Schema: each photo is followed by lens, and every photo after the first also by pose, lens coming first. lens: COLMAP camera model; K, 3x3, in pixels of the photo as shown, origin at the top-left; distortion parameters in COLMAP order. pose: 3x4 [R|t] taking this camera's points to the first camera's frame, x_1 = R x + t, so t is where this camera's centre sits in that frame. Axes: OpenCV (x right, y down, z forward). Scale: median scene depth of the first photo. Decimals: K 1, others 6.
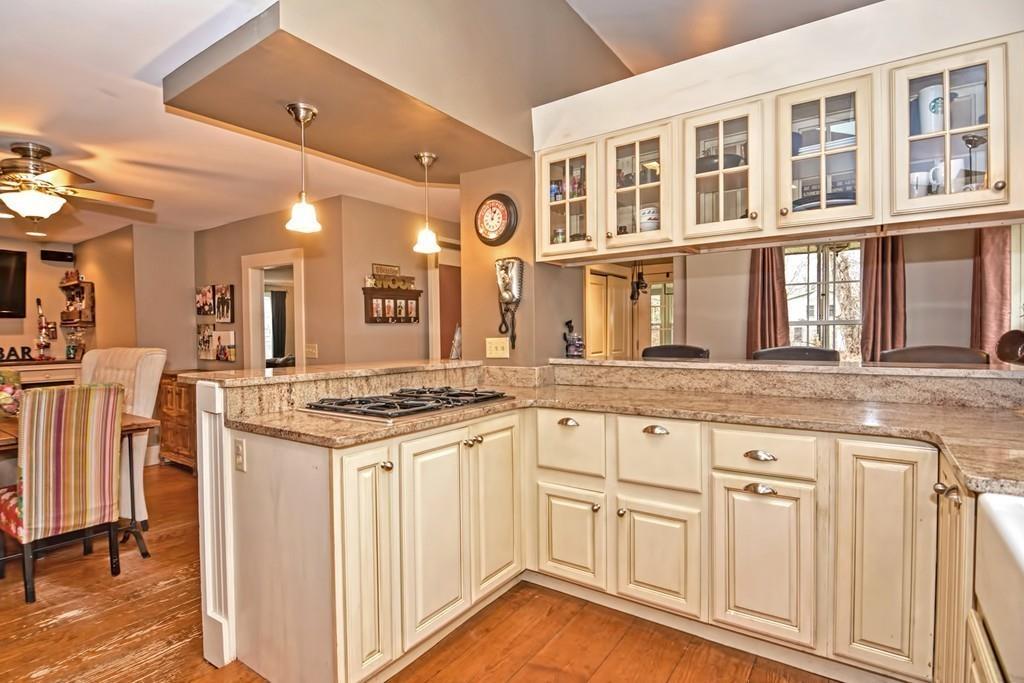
lens RADIAL K [[503.4, 0, 513.3], [0, 503.4, 345.1], [0, 0, 1]] dist [-0.003228, -0.016144]
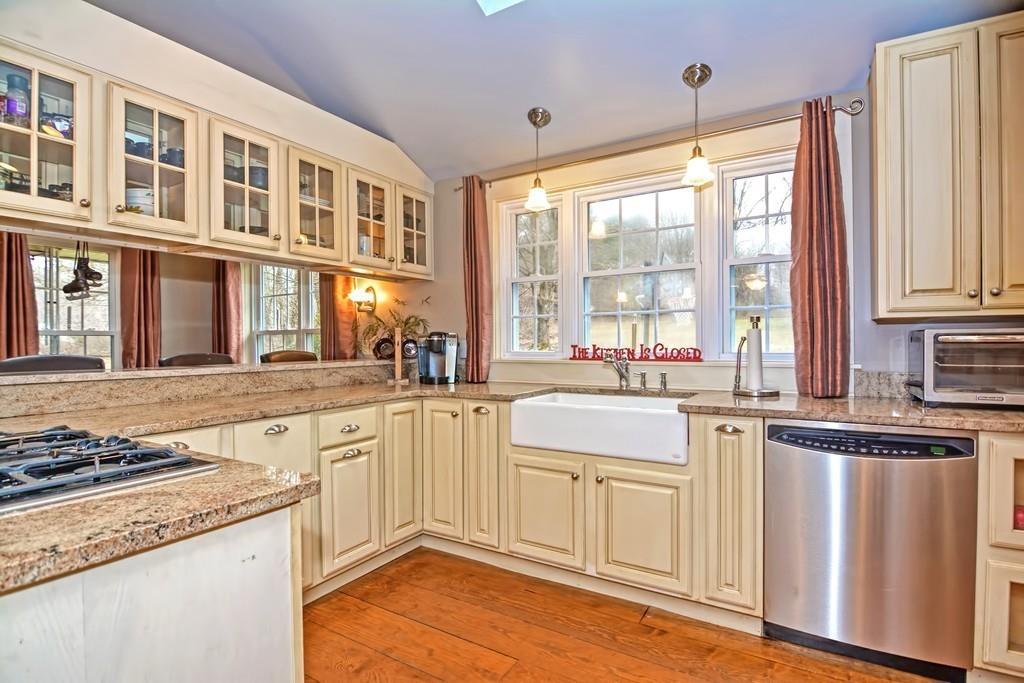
lens RADIAL K [[488.8, 0, 508.3], [0, 488.8, 343.5], [0, 0, 1]] dist [-0.004523, -0.013363]
pose [[-0.051762, 0.008009, 0.998627, -0.561602], [0.030755, 0.999506, -0.006422, 0.010978], [-0.998186, 0.030380, -0.051983, 0.435983]]
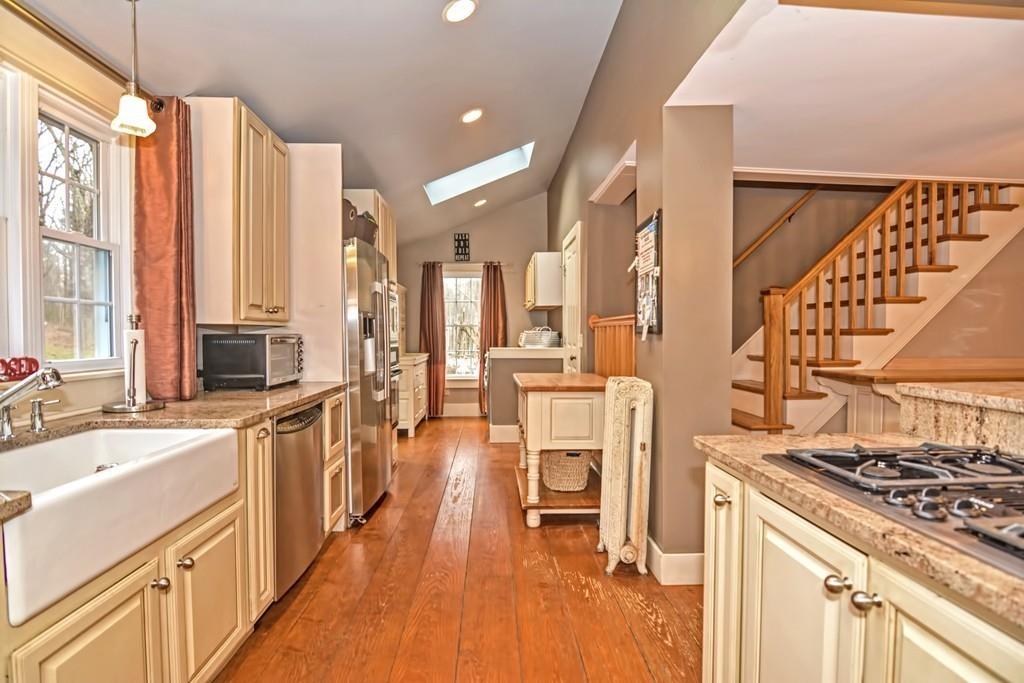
lens RADIAL K [[498.6, 0, 506.5], [0, 498.6, 345.0], [0, 0, 1]] dist [-0.001902, -0.013968]
pose [[-0.794367, 0.022598, -0.607017, 0.294344], [-0.003883, 0.999098, 0.042276, -0.018756], [0.607425, 0.035939, -0.793564, 0.864074]]
